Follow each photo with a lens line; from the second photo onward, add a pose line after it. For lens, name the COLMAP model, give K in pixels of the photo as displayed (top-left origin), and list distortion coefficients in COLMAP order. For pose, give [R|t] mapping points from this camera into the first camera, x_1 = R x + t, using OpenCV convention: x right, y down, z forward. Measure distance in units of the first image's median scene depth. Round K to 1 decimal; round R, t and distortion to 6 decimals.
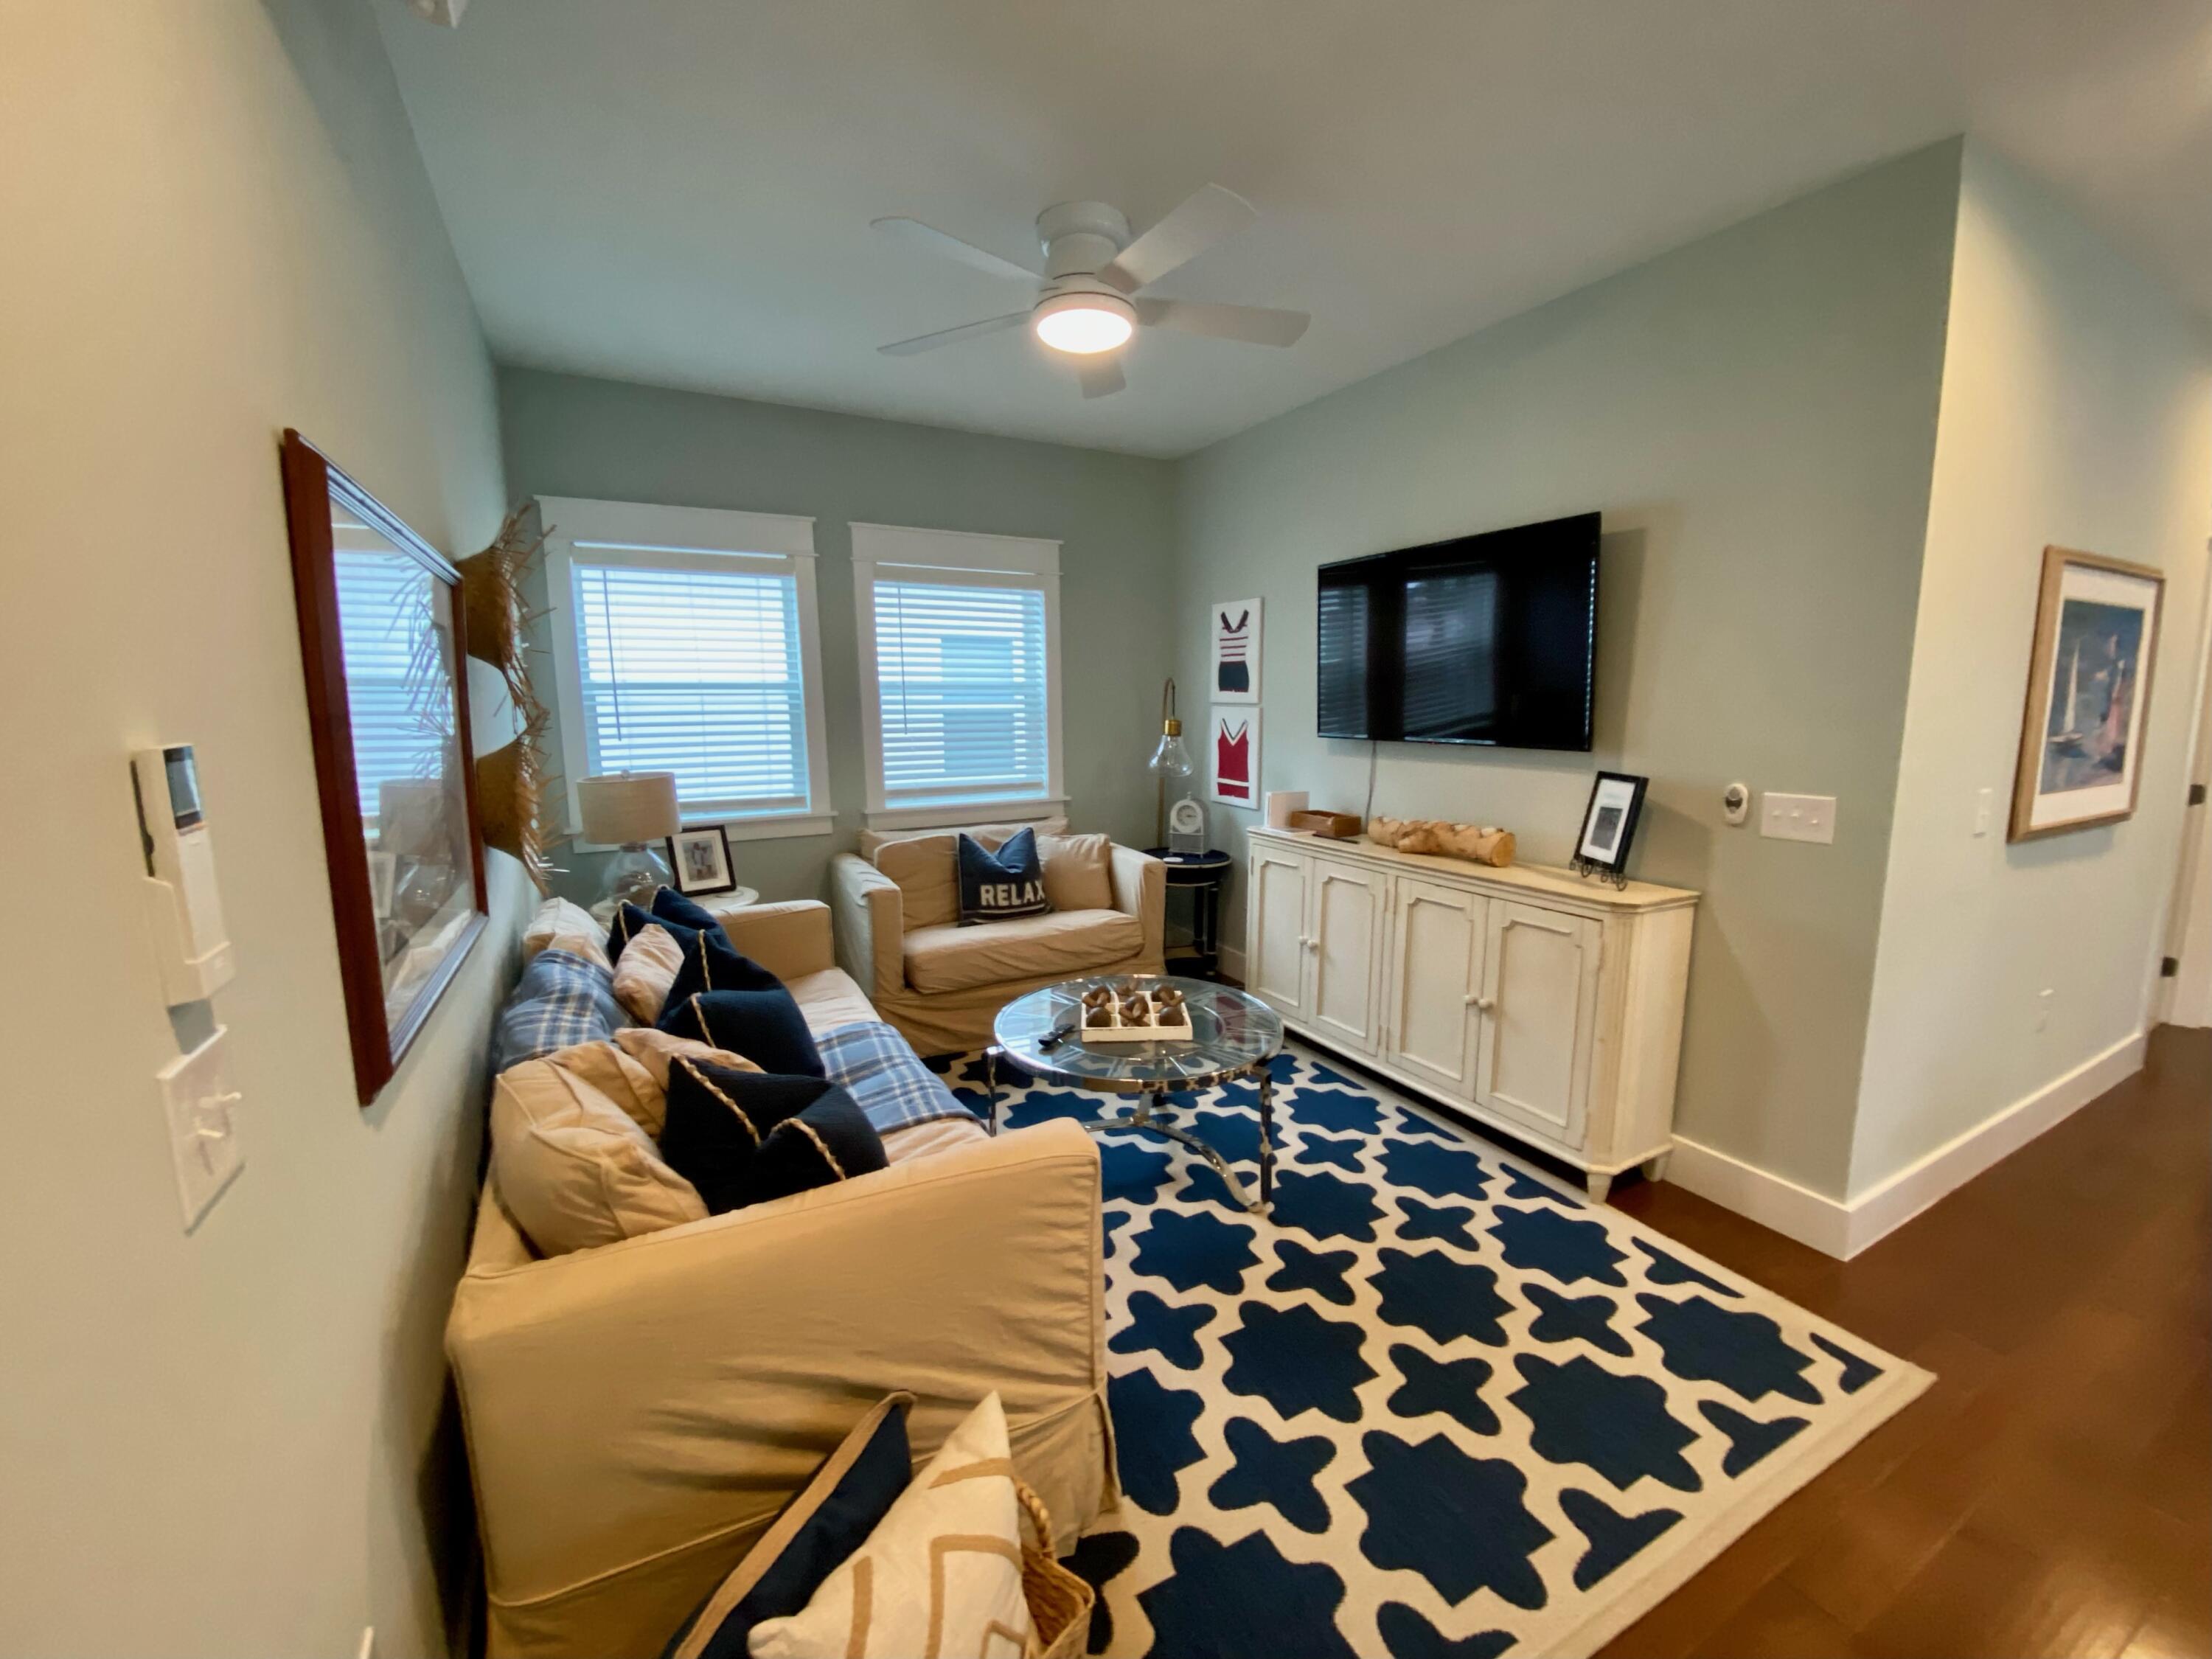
lens RADIAL K [[902.3, 0, 1100.8], [0, 902.3, 827.0], [0, 0, 1]] dist [-0.012099, -0.004016]
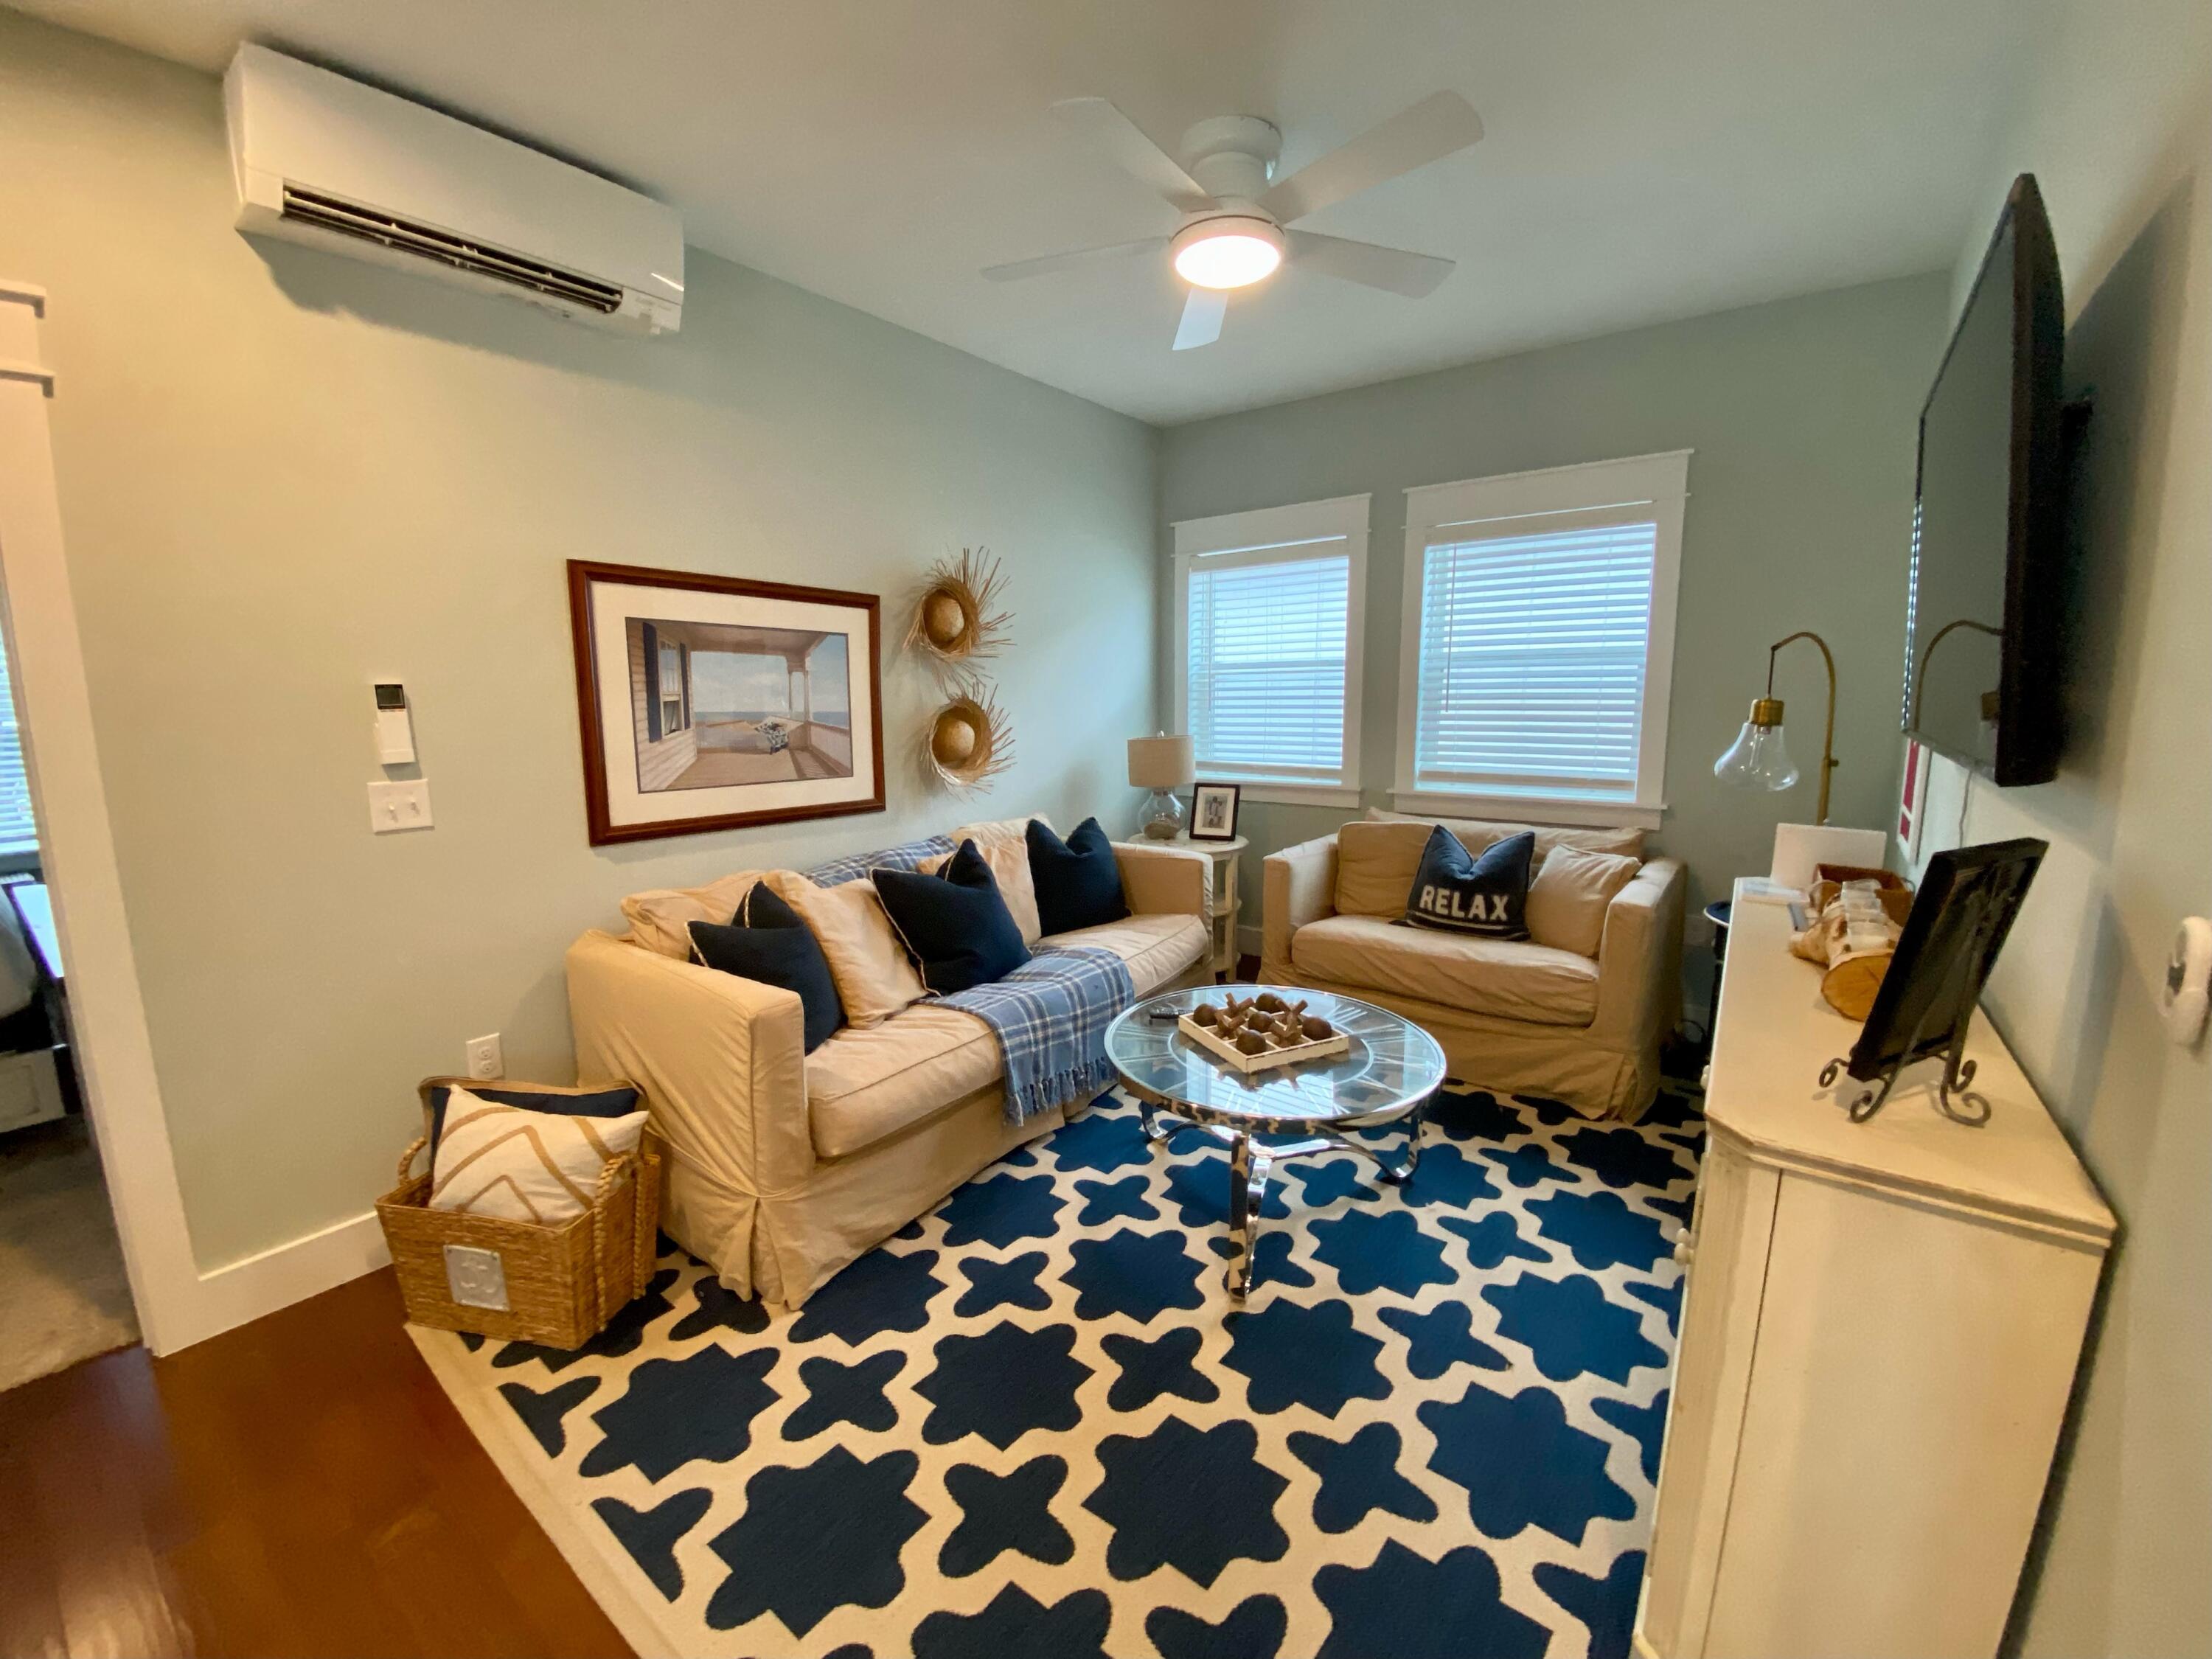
lens RADIAL K [[902.3, 0, 1097.0], [0, 902.3, 835.1], [0, 0, 1]] dist [-0.012099, -0.004016]
pose [[0.411050, 0.146372, -0.899785, 0.511396], [-0.129076, 0.986426, 0.101500, -0.030386], [0.902429, 0.074419, 0.424364, 0.338150]]
